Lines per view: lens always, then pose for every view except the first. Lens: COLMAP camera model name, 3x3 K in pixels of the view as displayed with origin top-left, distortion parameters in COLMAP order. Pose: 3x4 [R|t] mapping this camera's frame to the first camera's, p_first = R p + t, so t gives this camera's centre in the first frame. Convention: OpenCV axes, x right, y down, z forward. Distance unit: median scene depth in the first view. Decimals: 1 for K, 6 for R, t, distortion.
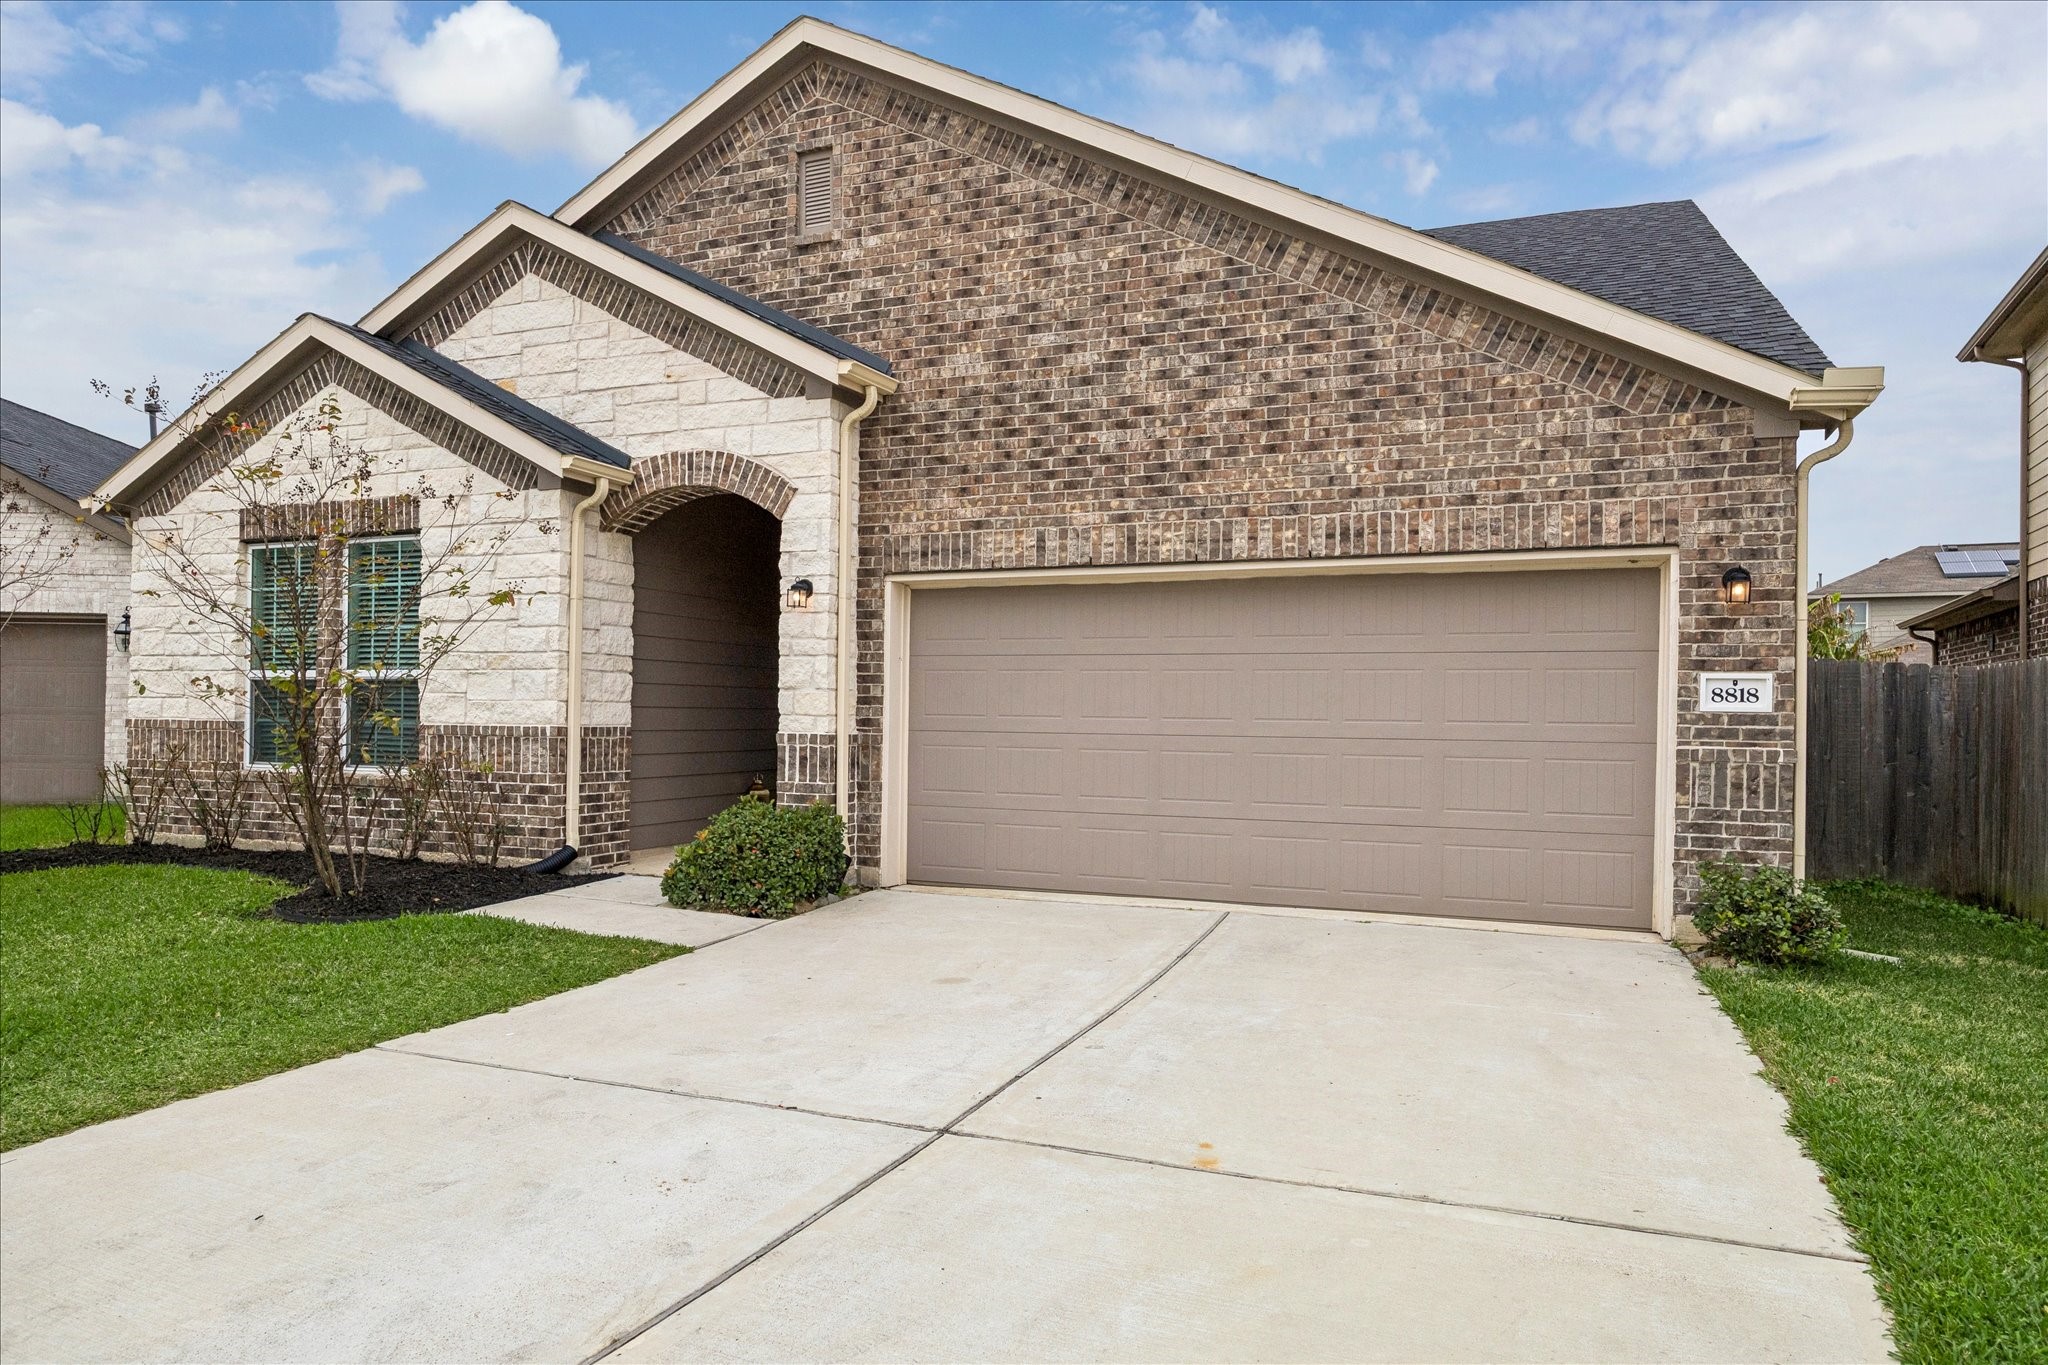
lens RADIAL K [[1514.9, 0, 1024.0], [0, 1514.9, 682.5], [0, 0, 1]] dist [0.003180, 0.002734]
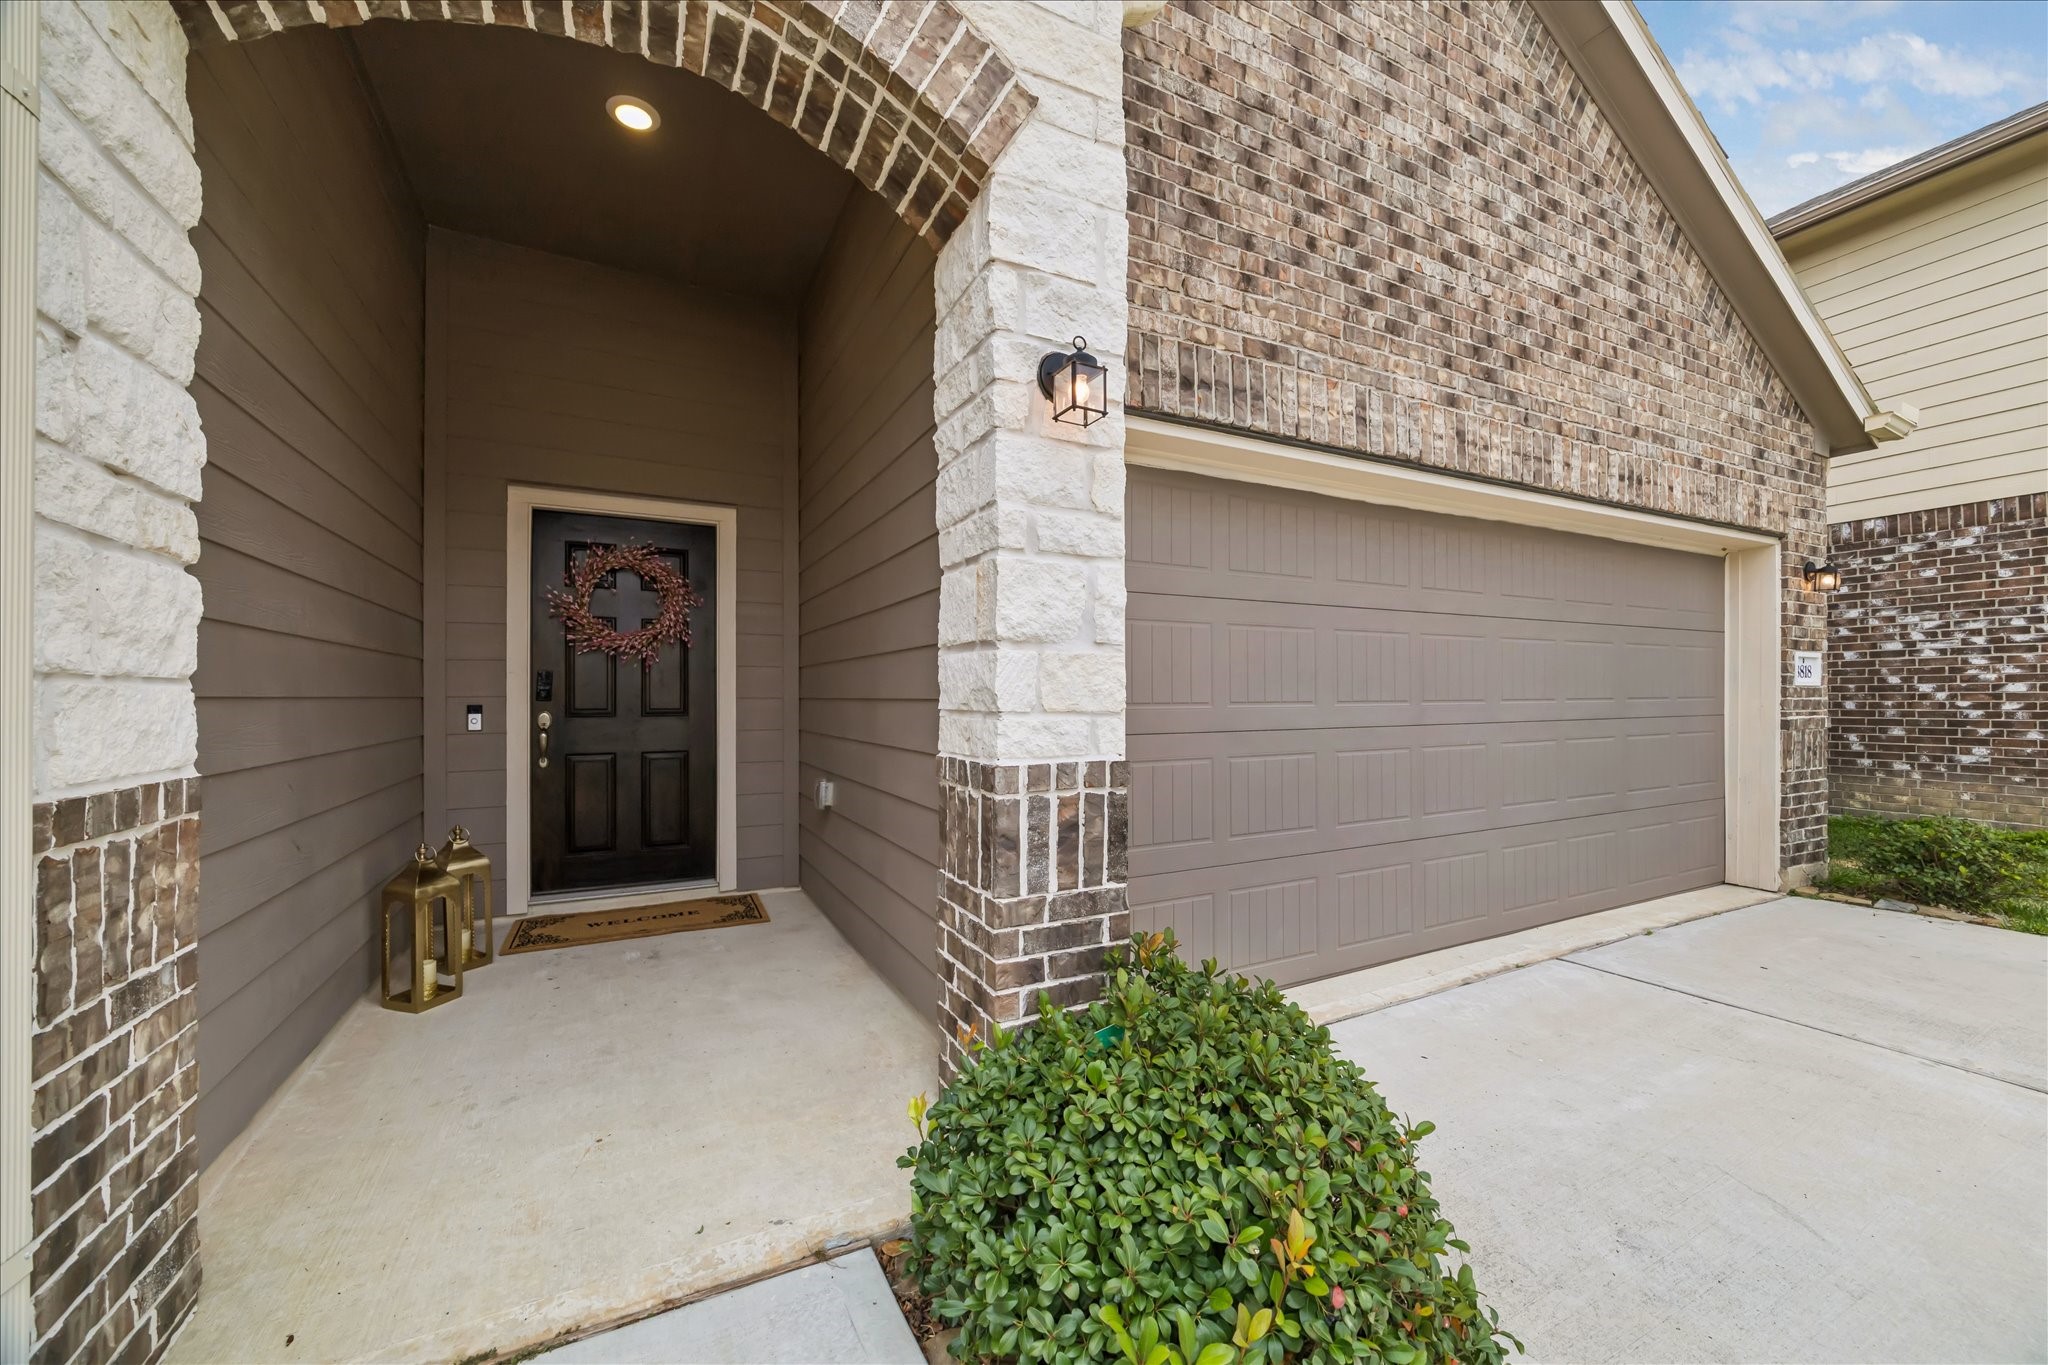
lens RADIAL K [[785.0, 0, 1027.6], [0, 785.0, 686.8], [0, 0, 1]] dist [-0.000265, 0.000099]
pose [[0.620520, -0.009993, 0.784127, -0.308755], [-0.009125, 0.999759, 0.019962, 0.011198], [-0.784138, -0.019542, 0.620279, 0.897198]]
